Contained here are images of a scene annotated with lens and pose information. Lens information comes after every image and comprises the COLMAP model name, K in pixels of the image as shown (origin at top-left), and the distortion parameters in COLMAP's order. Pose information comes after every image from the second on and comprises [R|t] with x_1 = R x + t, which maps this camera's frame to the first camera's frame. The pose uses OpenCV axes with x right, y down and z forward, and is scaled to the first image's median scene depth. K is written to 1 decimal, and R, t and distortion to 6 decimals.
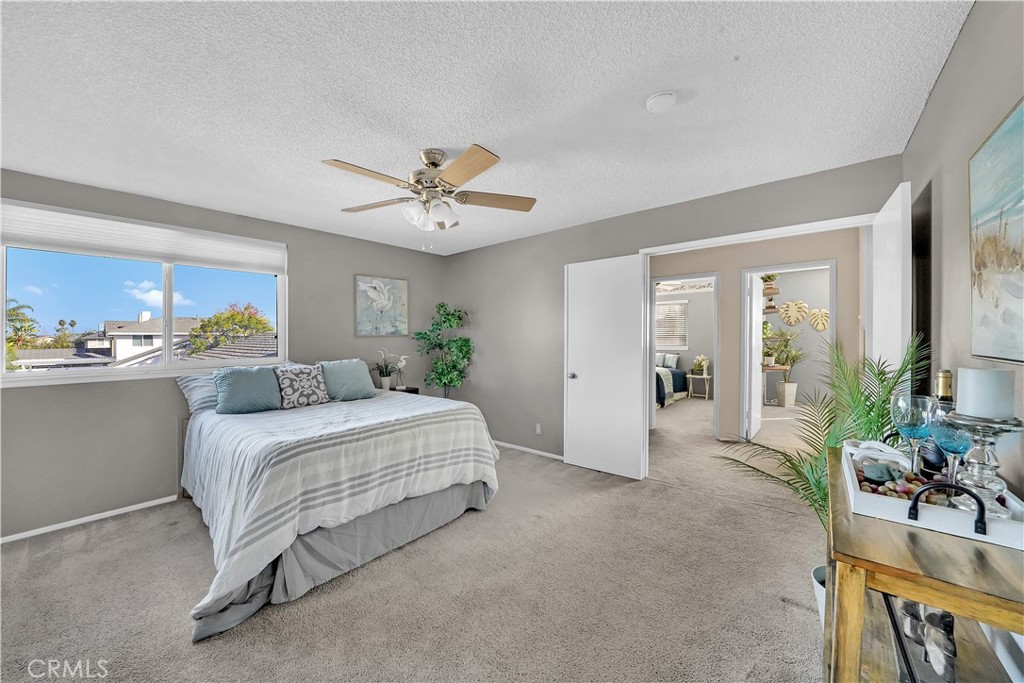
lens RADIAL K [[391.7, 0, 513.5], [0, 391.7, 336.8], [0, 0, 1]] dist [-0.002209, -0.000135]
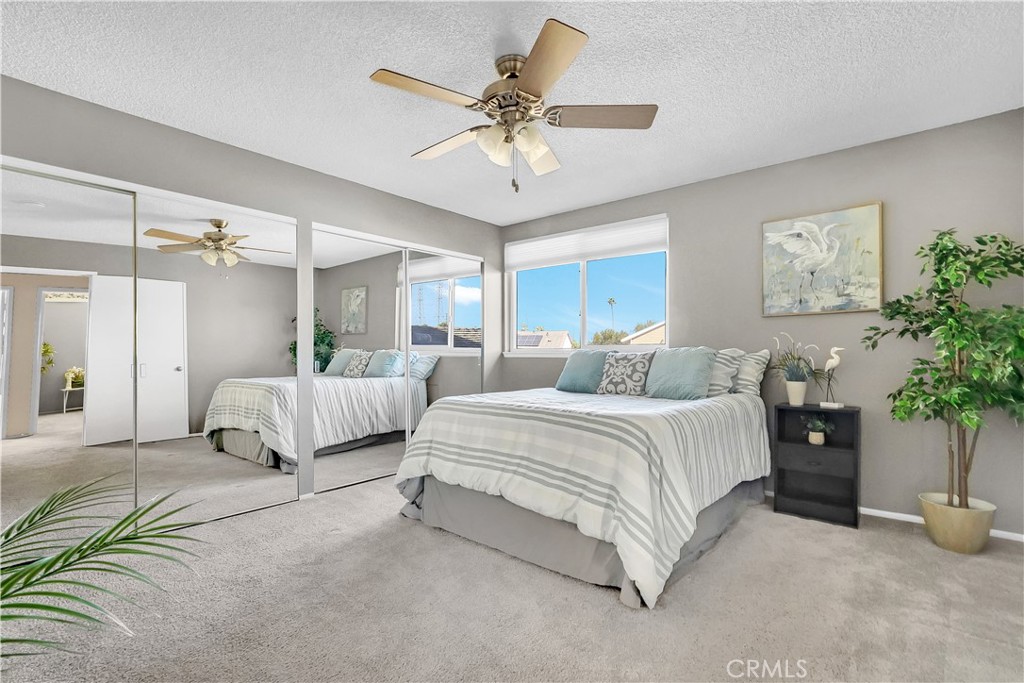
lens RADIAL K [[505.2, 0, 512.0], [0, 505.2, 341.5], [0, 0, 1]] dist [-0.000237, -0.000014]
pose [[-0.053010, -0.017440, -0.998442, 0.466077], [-0.003621, 0.999844, -0.017272, 0.057144], [0.998587, 0.002700, -0.053065, 0.621614]]
